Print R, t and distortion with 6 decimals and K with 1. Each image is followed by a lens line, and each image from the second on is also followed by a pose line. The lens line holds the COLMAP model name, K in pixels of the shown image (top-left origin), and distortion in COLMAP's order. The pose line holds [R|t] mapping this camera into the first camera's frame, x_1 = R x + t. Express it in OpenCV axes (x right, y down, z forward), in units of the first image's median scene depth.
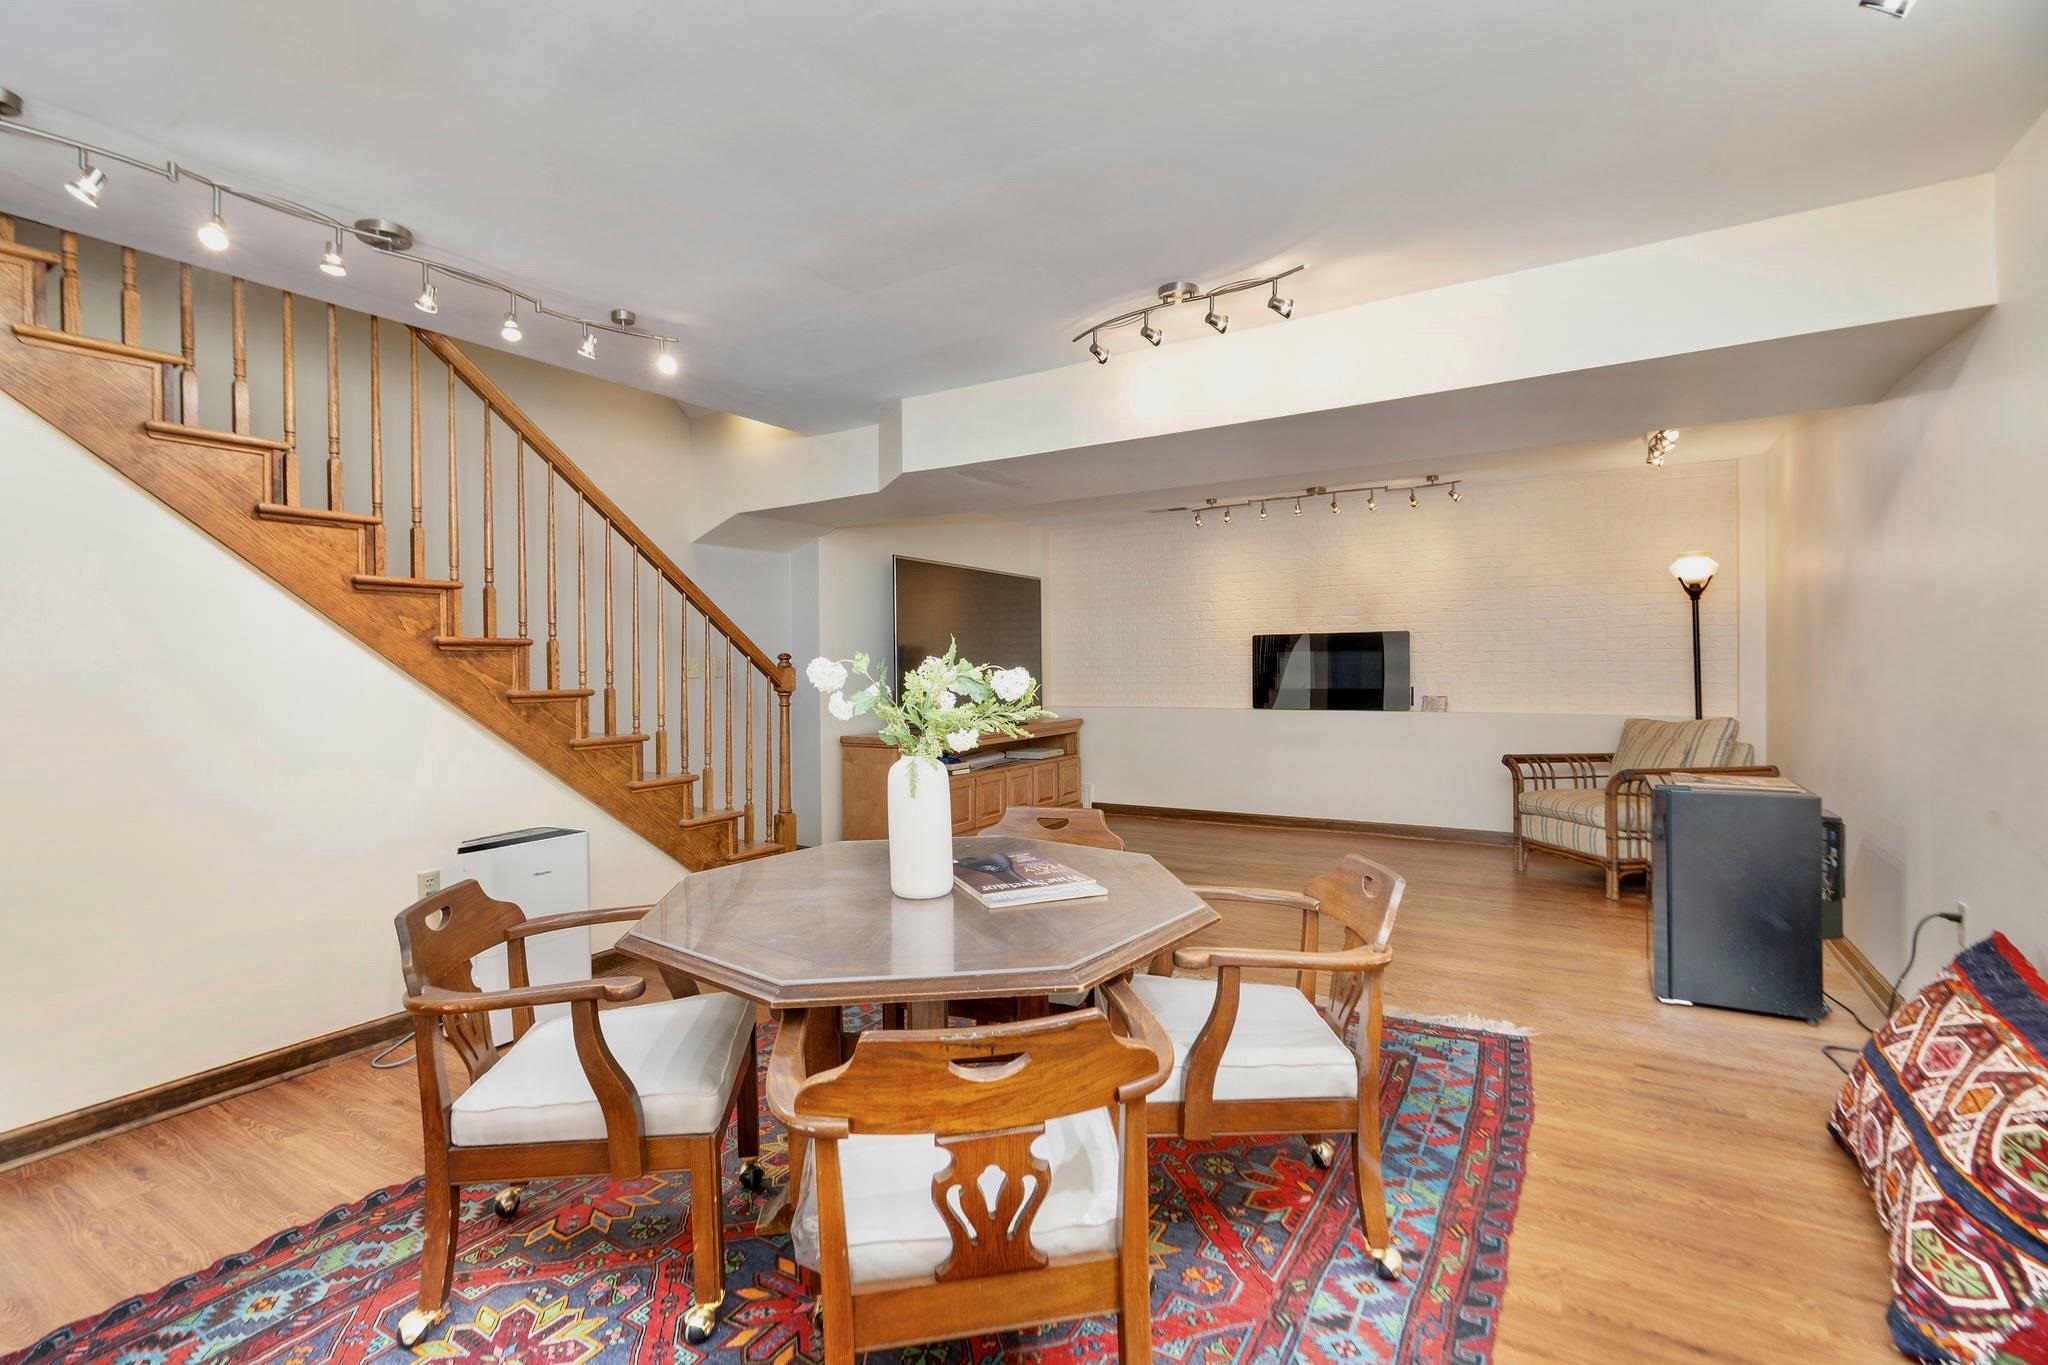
lens RADIAL K [[929.4, 0, 1016.4], [0, 929.4, 677.0], [0, 0, 1]] dist [-0.003980, 0.000223]
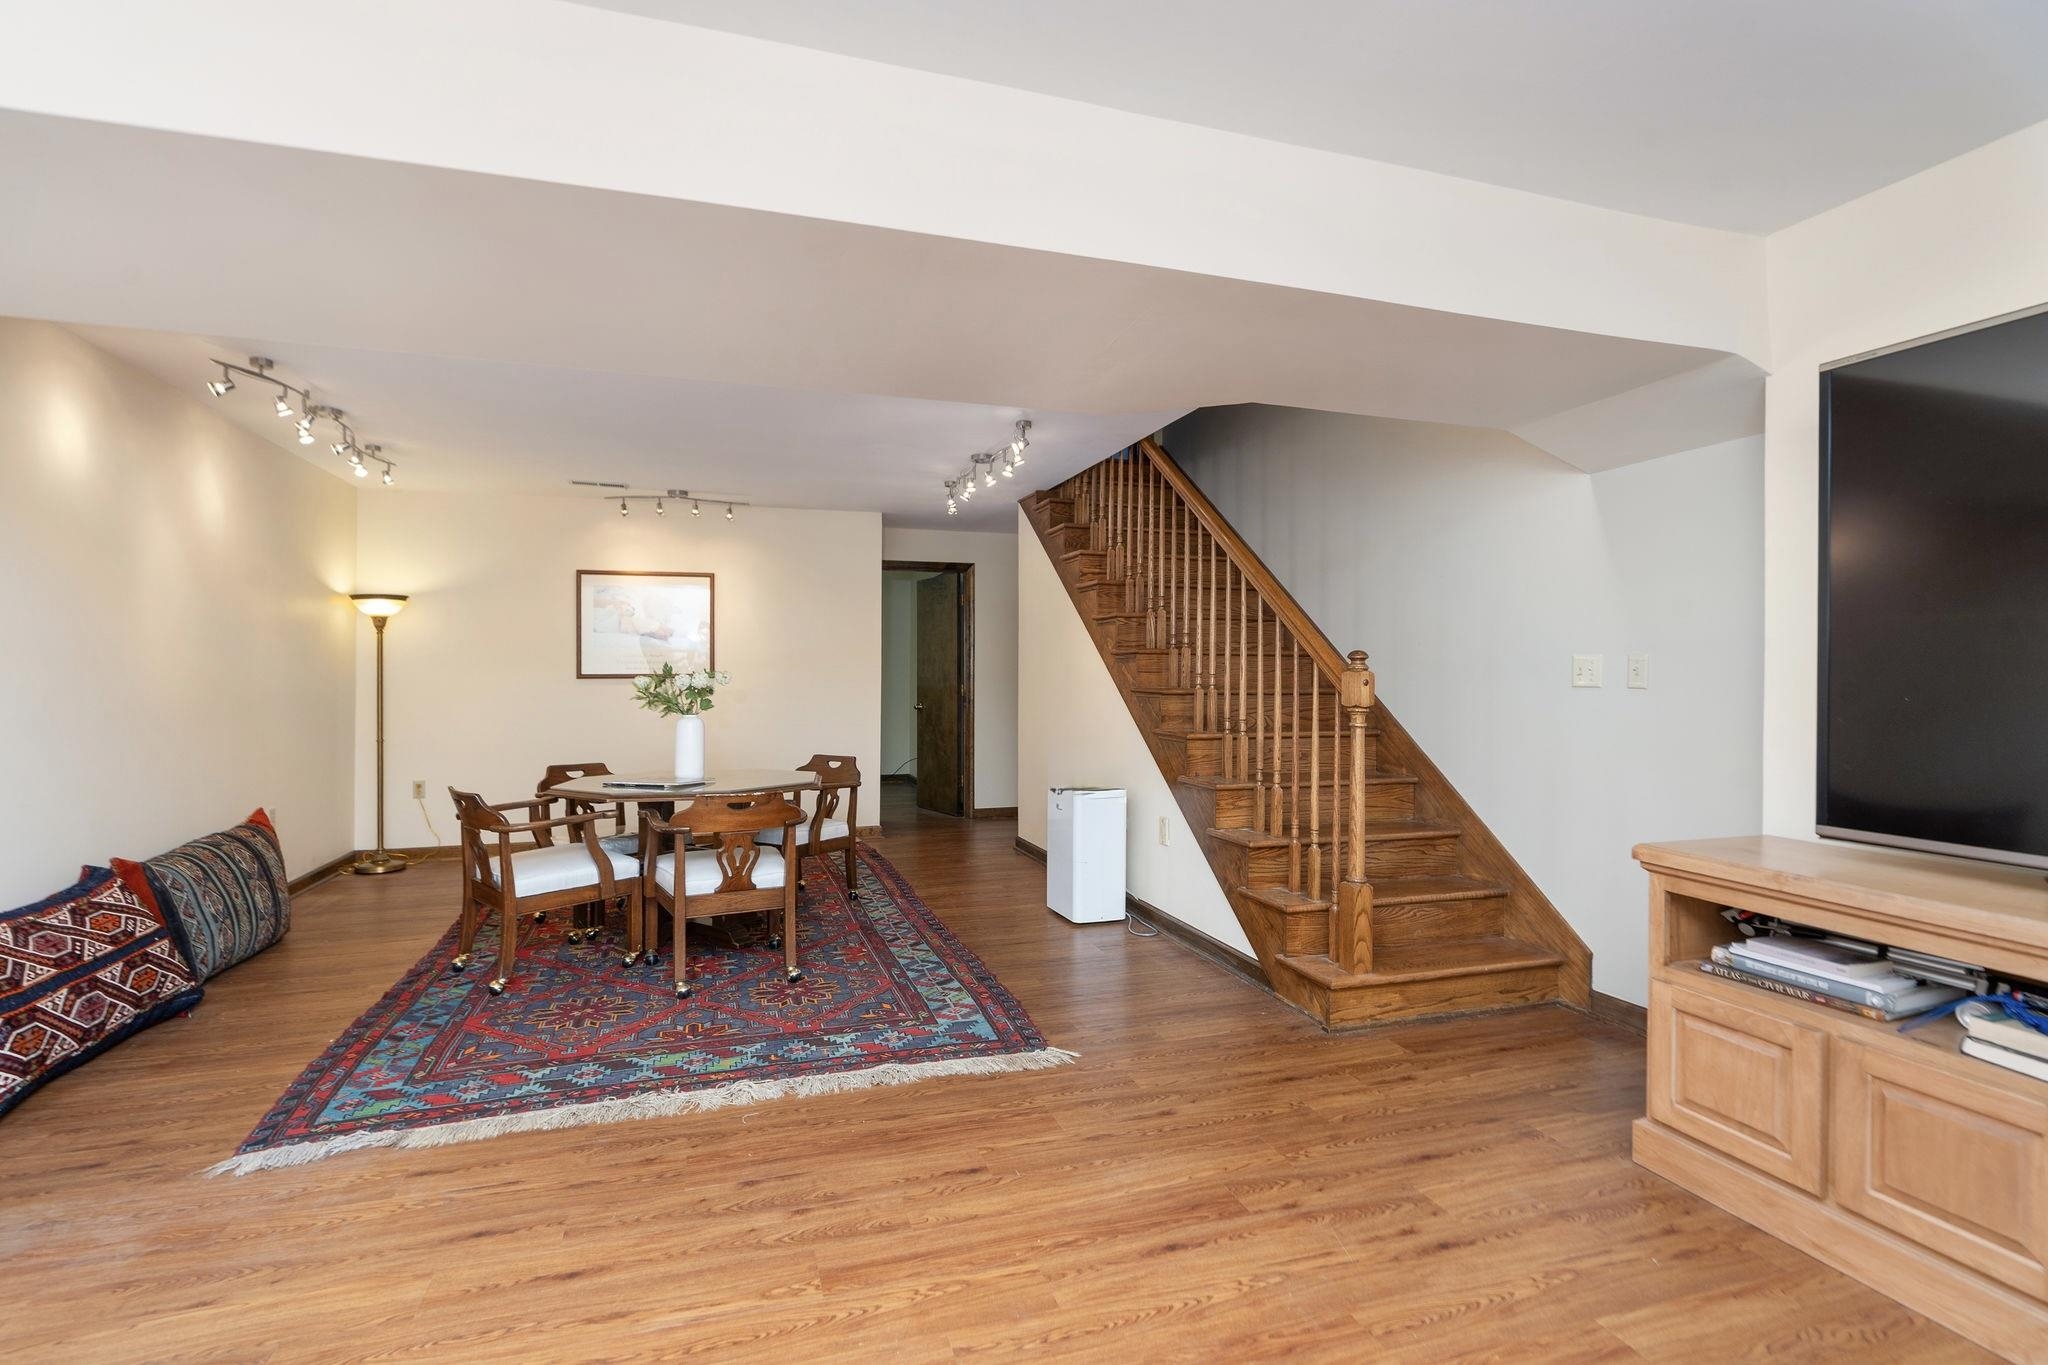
lens RADIAL K [[929.4, 0, 1012.2], [0, 929.4, 675.1], [0, 0, 1]] dist [-0.003980, 0.000223]
pose [[-0.650682, 0.014494, -0.759212, 0.780639], [0.002743, 0.999856, 0.016737, -0.034607], [0.759345, 0.008808, -0.650629, 2.206629]]
